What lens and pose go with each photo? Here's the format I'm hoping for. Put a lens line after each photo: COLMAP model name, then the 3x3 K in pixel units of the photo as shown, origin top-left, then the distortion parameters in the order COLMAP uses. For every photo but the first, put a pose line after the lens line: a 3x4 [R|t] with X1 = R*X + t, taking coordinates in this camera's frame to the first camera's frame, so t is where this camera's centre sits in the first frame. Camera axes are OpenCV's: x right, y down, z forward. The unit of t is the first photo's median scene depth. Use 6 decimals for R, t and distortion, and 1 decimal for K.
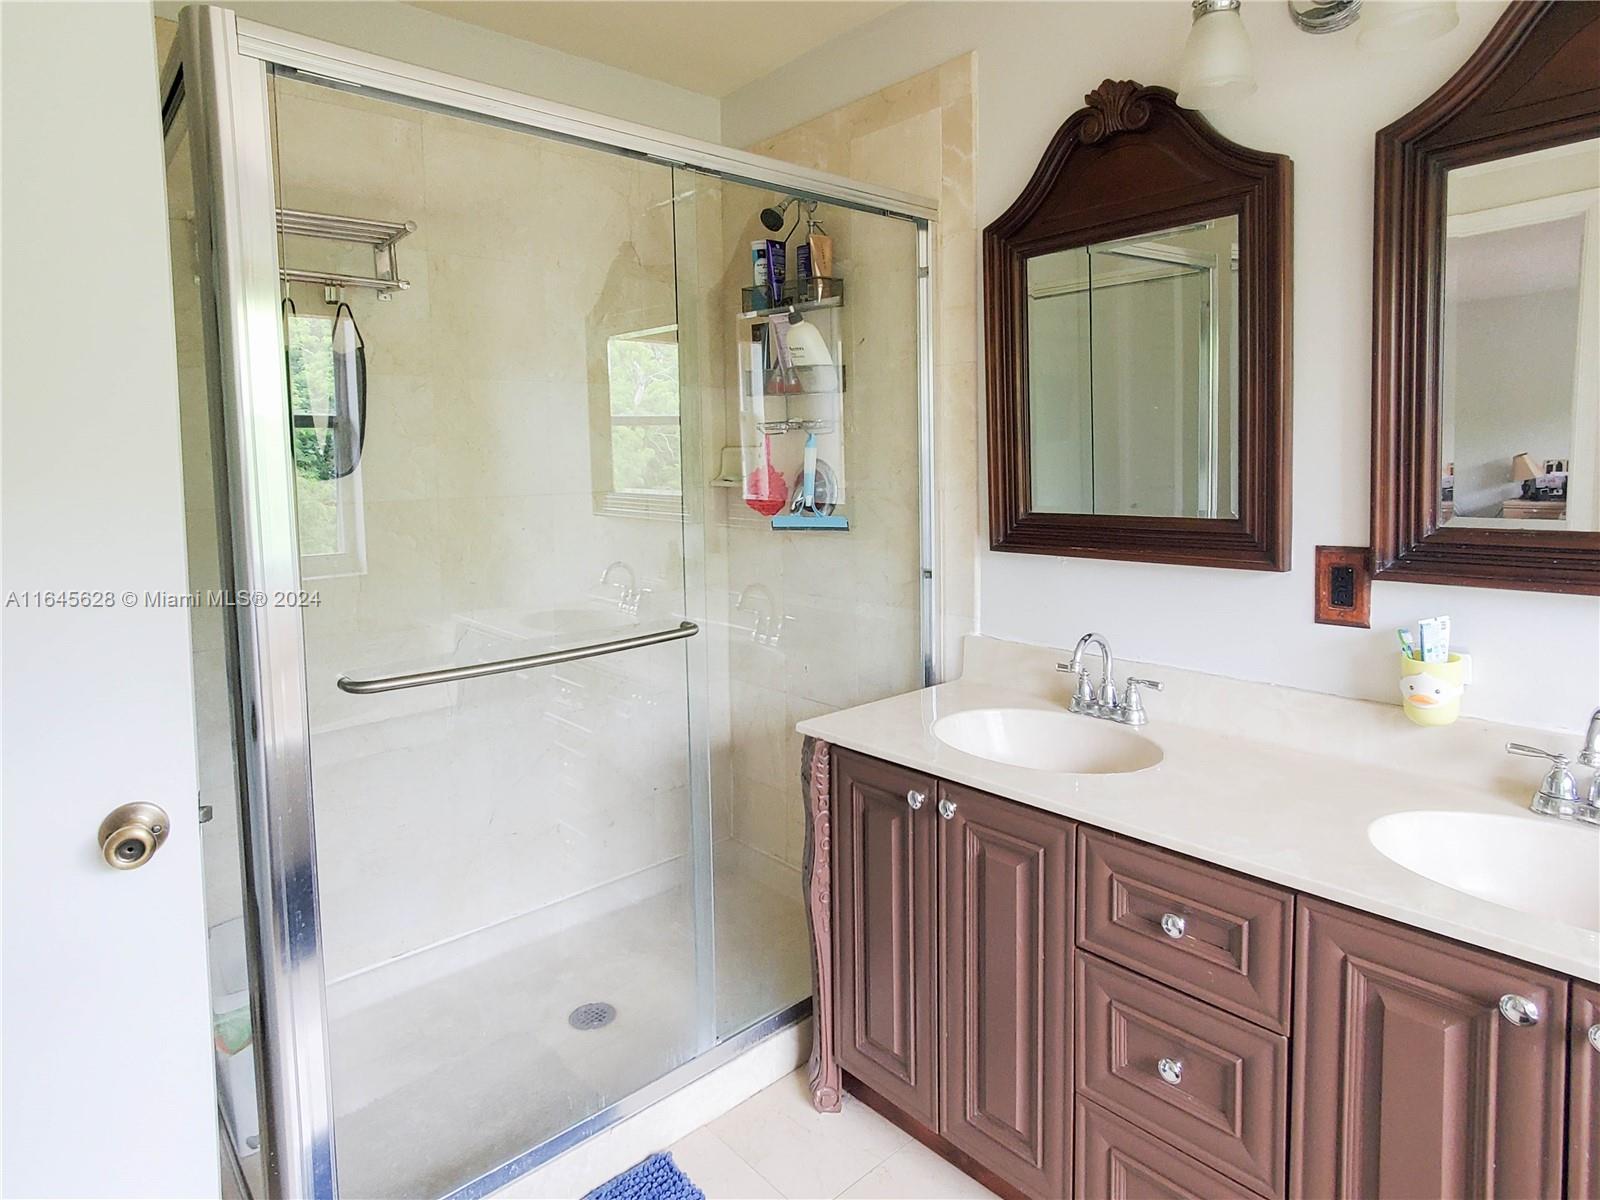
lens RADIAL K [[913.5, 0, 800.1], [0, 913.5, 518.6], [0, 0, 1]] dist [-0.001911, -0.000410]
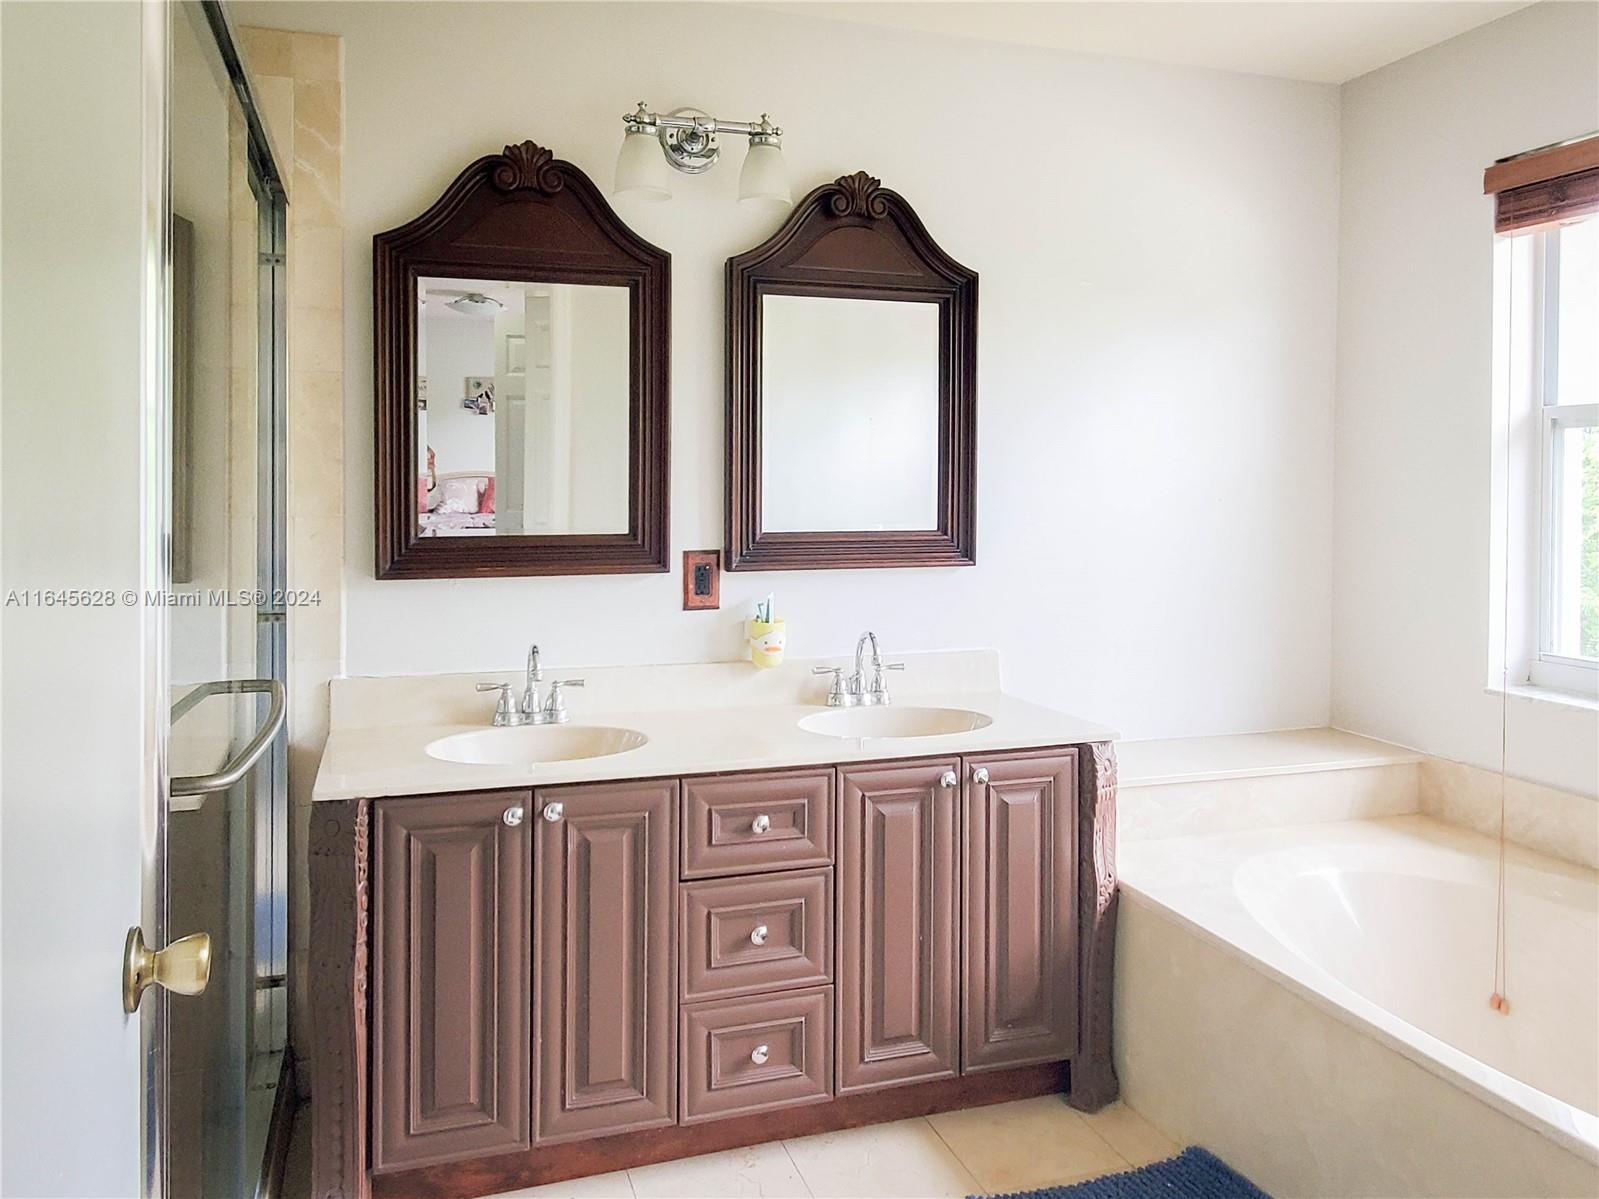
lens RADIAL K [[1193.8, 0, 798.7], [0, 1193.8, 491.4], [0, 0, 1]] dist [0.000351, 0.001032]
pose [[0.398153, 0.009831, 0.917267, -0.932141], [0.048540, 0.998316, -0.031769, 0.006593], [-0.916034, 0.057172, 0.397005, 0.161927]]
